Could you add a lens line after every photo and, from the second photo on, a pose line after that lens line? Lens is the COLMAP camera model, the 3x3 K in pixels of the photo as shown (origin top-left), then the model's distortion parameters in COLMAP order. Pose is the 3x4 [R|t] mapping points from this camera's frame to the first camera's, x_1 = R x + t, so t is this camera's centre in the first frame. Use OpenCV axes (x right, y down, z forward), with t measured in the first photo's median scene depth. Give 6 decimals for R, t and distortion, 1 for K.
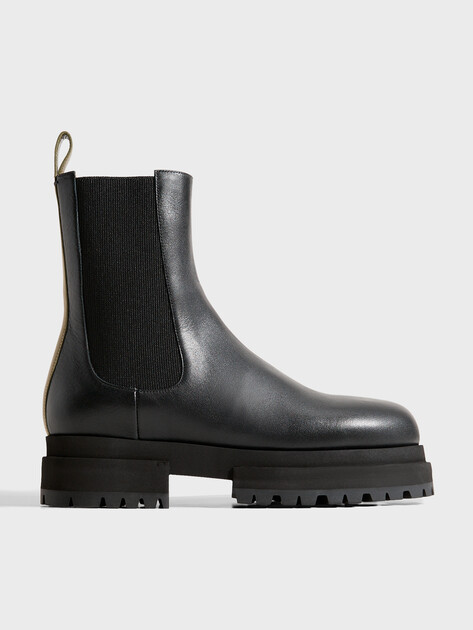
lens RADIAL K [[972.0, 0, 236.5], [0, 972.0, 315.0], [0, 0, 1]] dist [-0.006988, 0.091042]
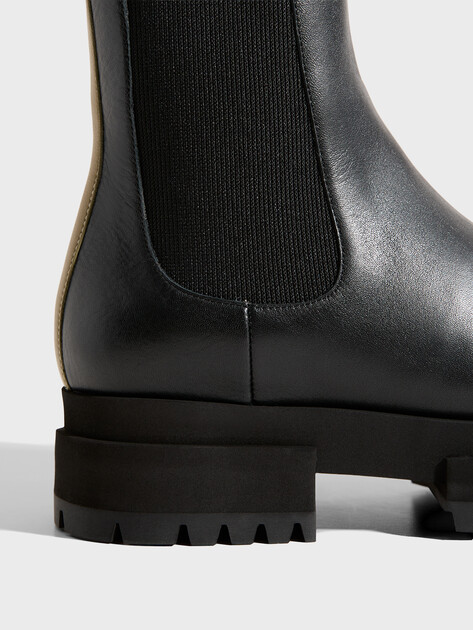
lens RADIAL K [[890.4, 0, 236.5], [0, 890.4, 315.0], [0, 0, 1]] dist [-0.056359, -0.059389]
pose [[0.999889, -0.014653, 0.002629, -0.109386], [0.014553, 0.999293, 0.034669, 0.068081], [-0.003136, -0.034627, 0.999395, 0.556183]]
